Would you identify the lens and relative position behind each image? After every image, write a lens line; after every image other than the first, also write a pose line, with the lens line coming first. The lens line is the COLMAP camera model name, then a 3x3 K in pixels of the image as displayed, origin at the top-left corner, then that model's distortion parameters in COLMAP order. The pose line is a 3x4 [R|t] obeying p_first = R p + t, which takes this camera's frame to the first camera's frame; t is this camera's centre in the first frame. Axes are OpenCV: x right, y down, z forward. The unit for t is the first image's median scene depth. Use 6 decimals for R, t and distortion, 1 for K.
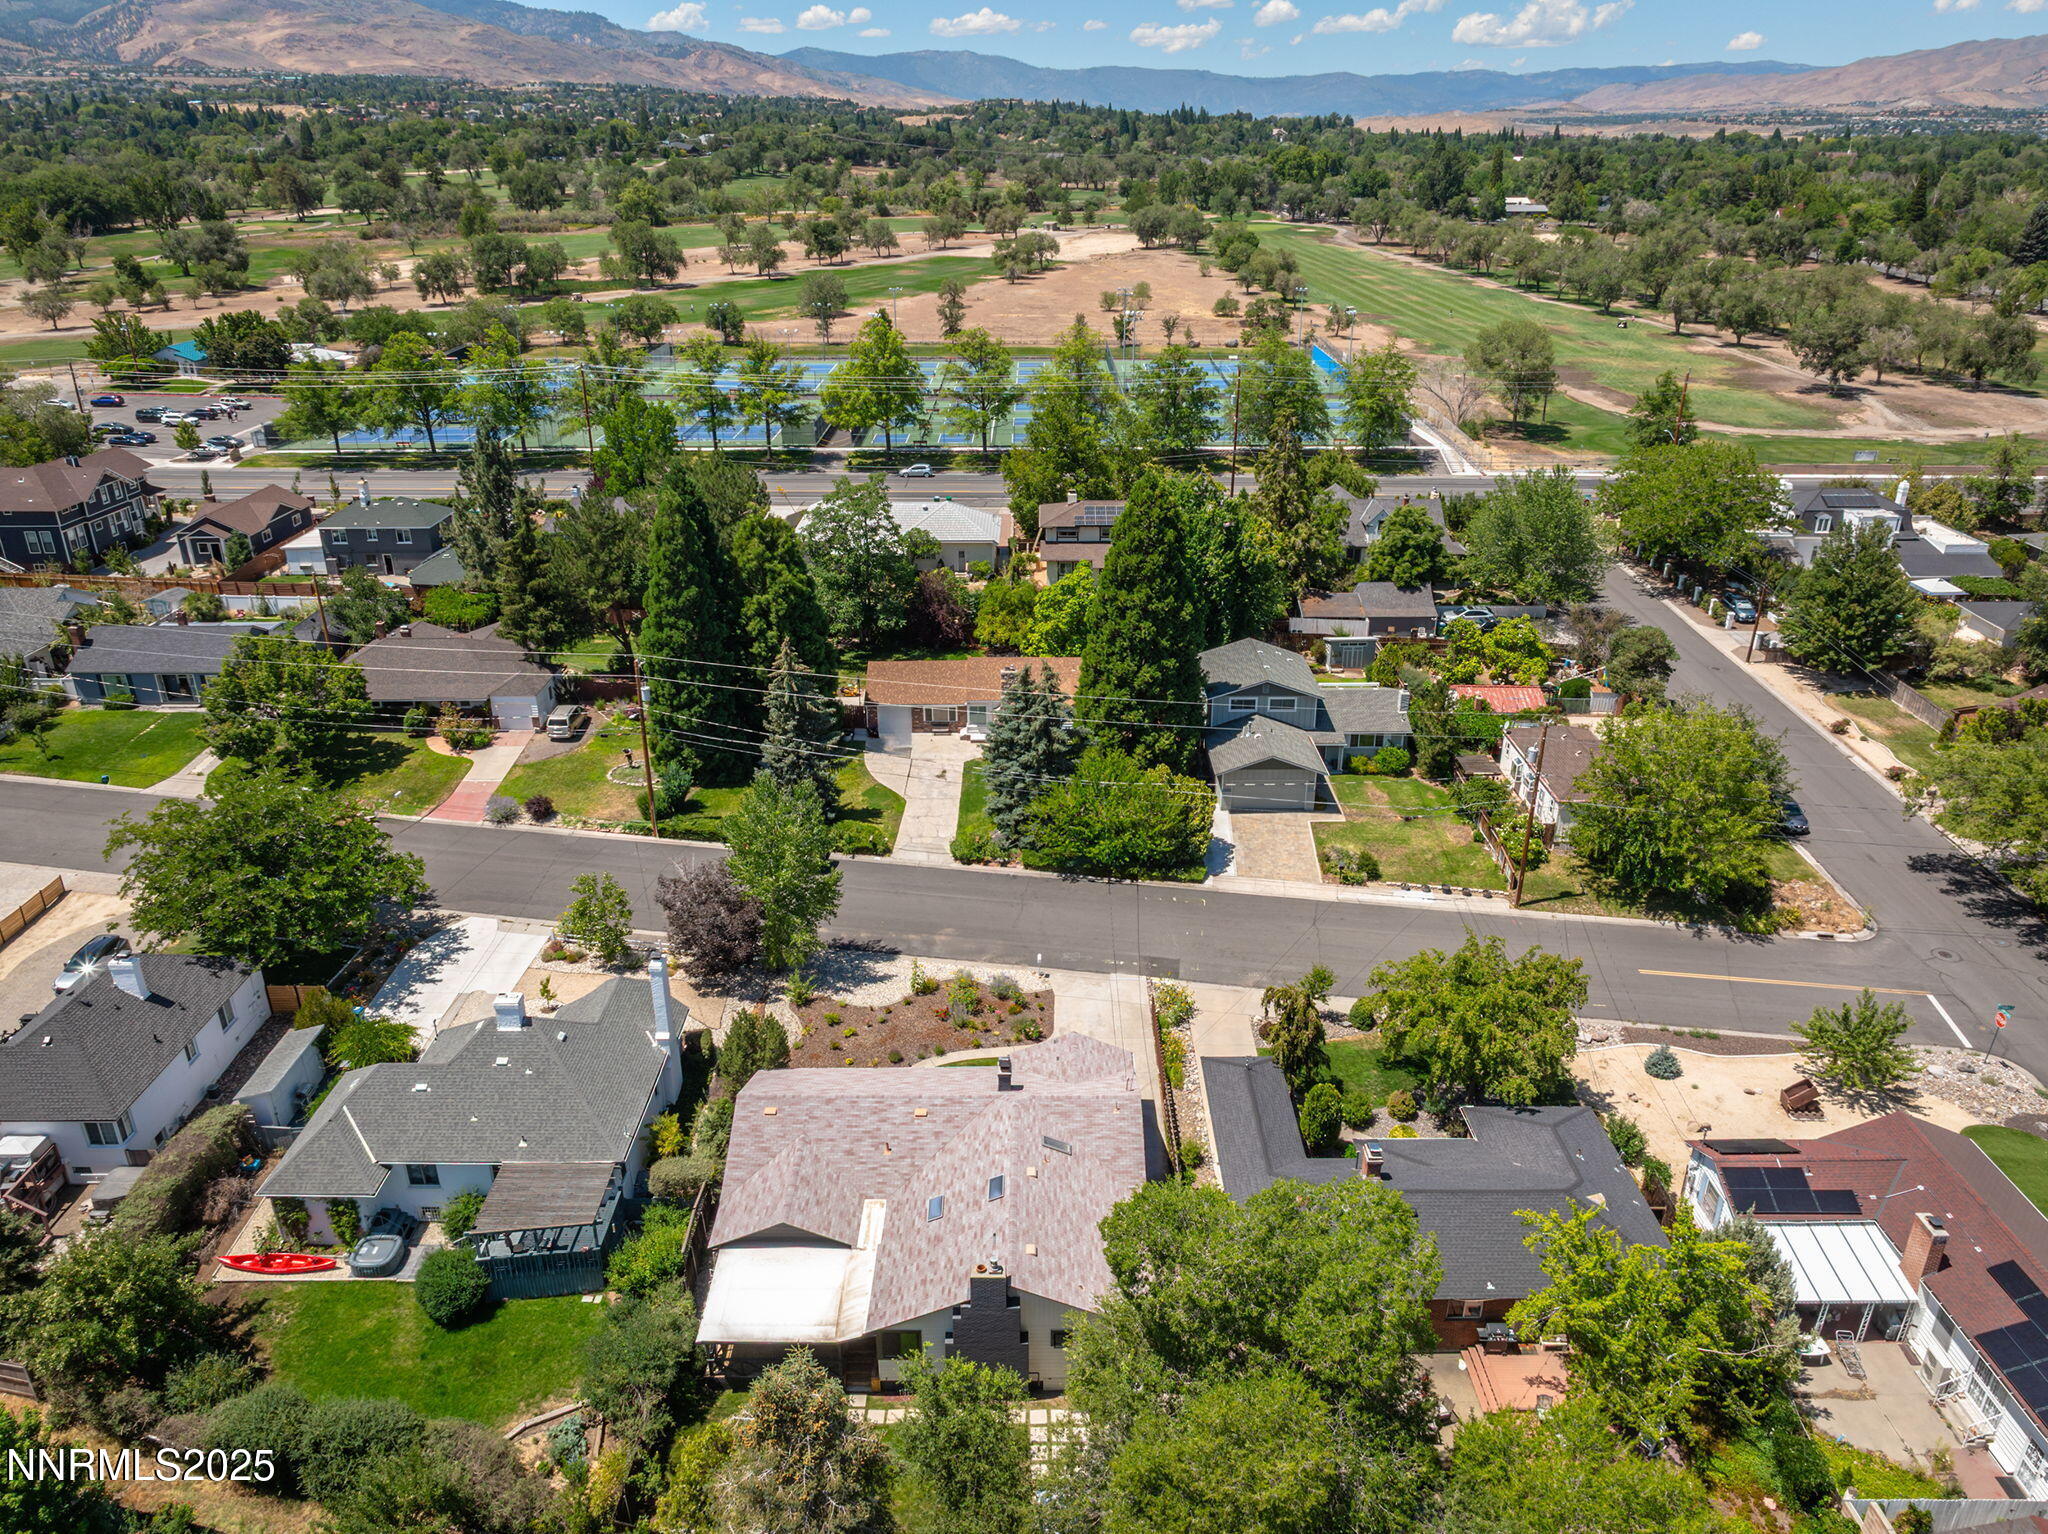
lens RADIAL K [[1438.7, 0, 1021.4], [0, 1438.7, 766.2], [0, 0, 1]] dist [-0.028552, 0.014783]
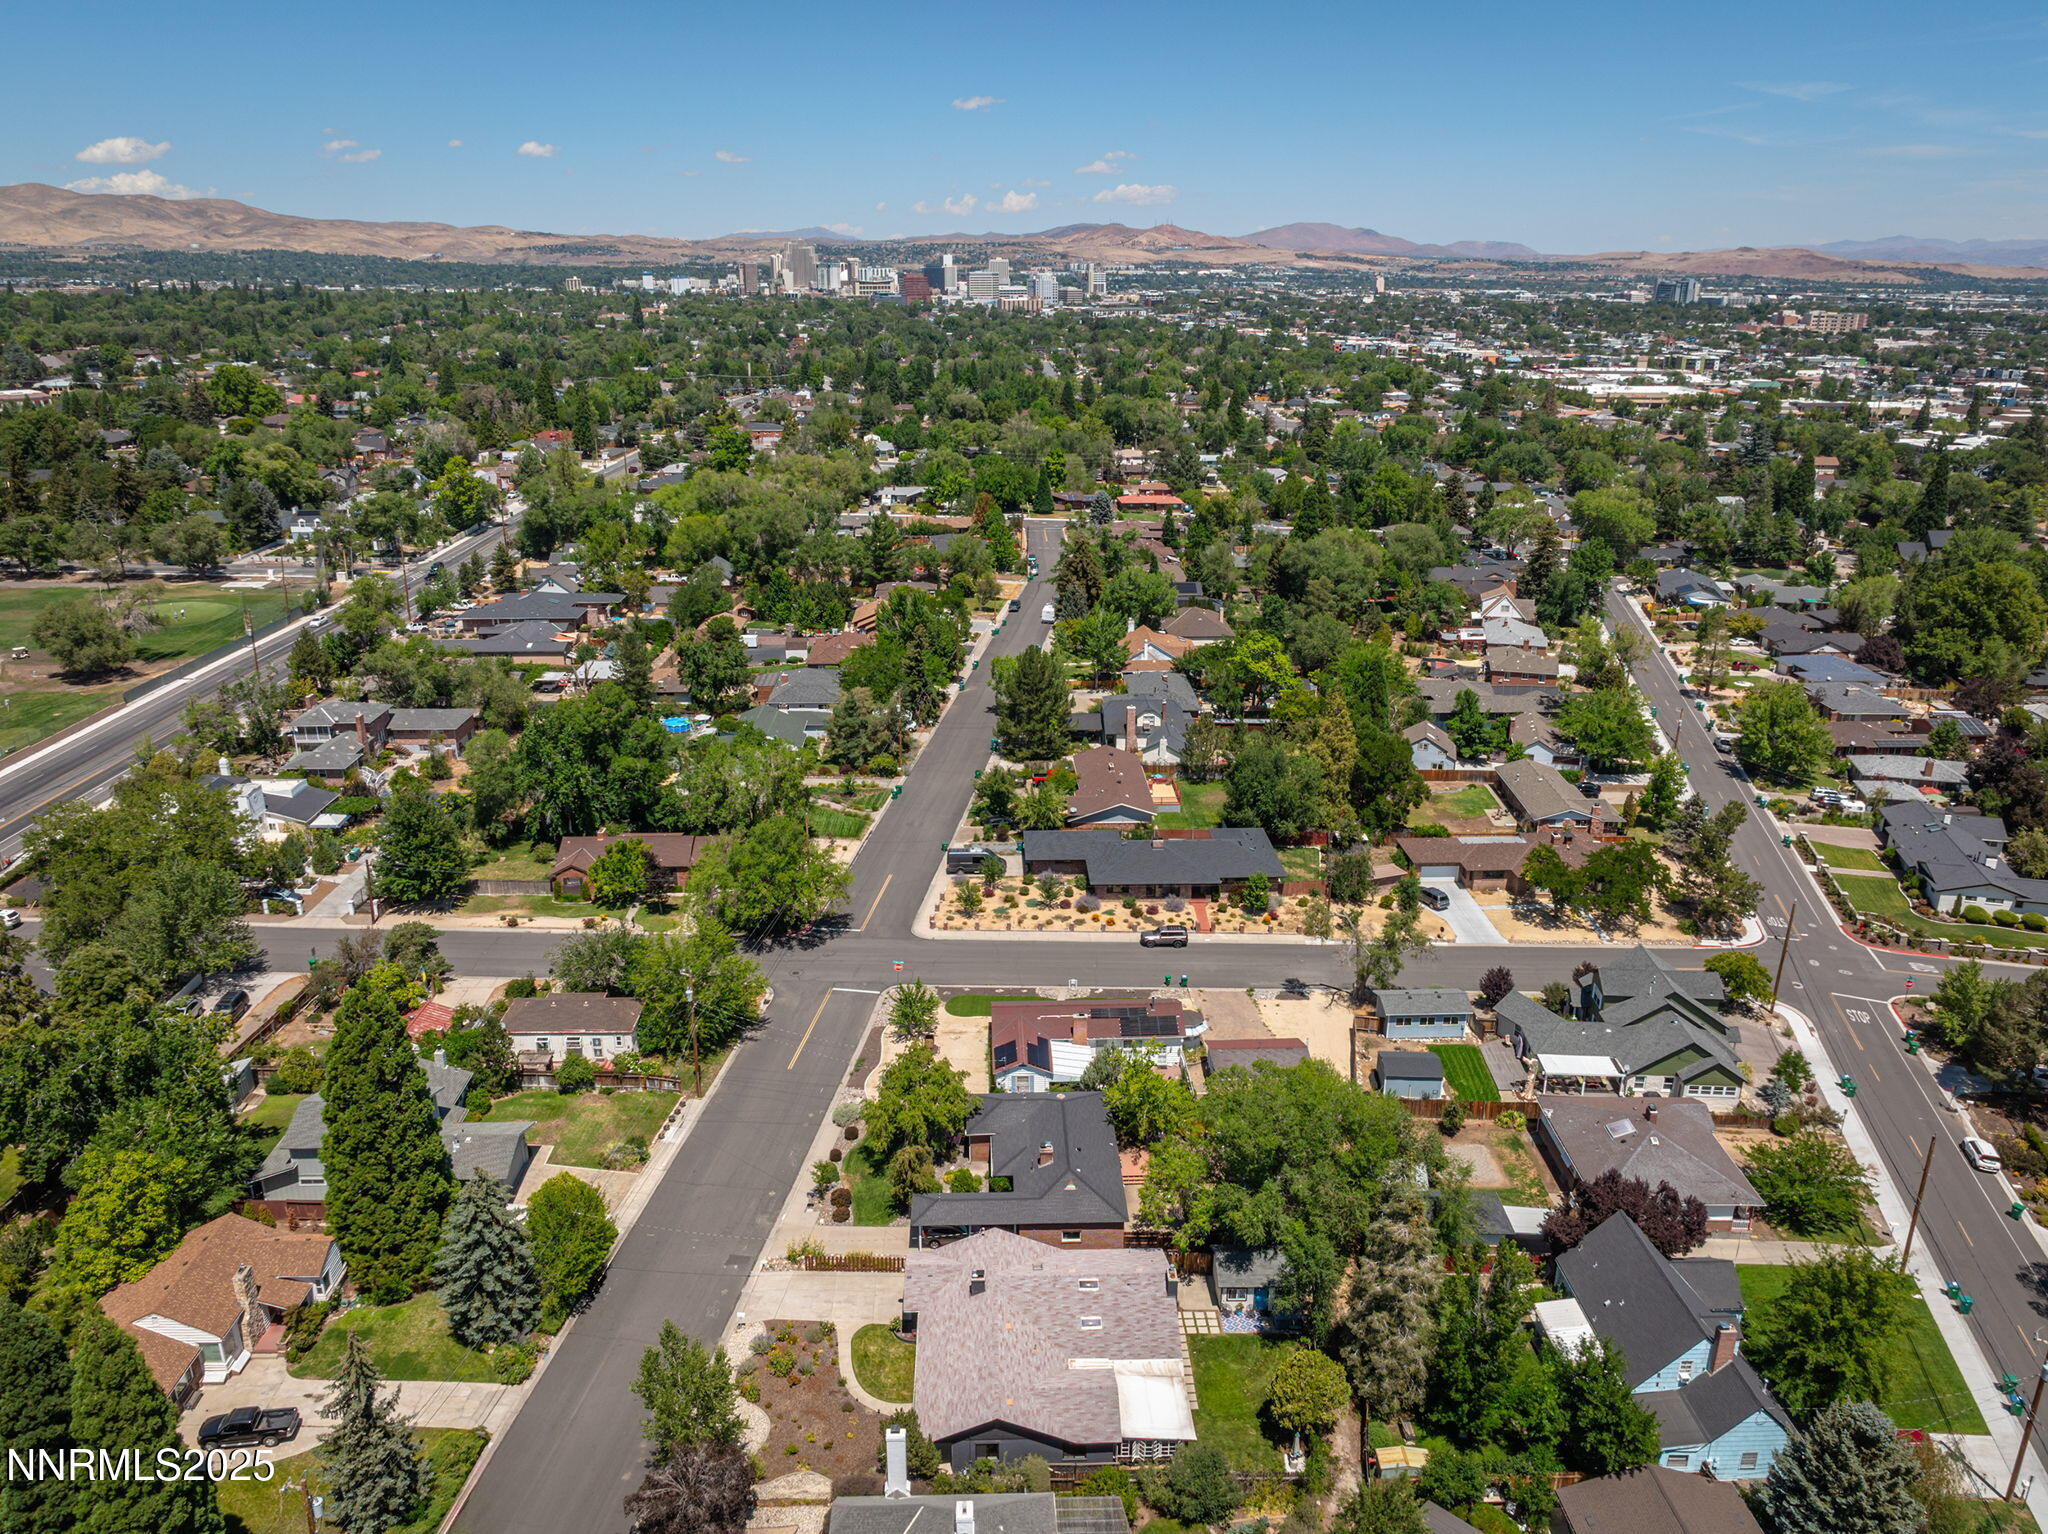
lens RADIAL K [[1438.7, 0, 1025.2], [0, 1438.7, 772.6], [0, 0, 1]] dist [-0.028552, 0.014783]
pose [[-0.035048, -0.330394, 0.943192, -0.742681], [0.399047, 0.860646, 0.316306, -0.412242], [-0.916260, 0.387464, 0.101679, 0.362800]]
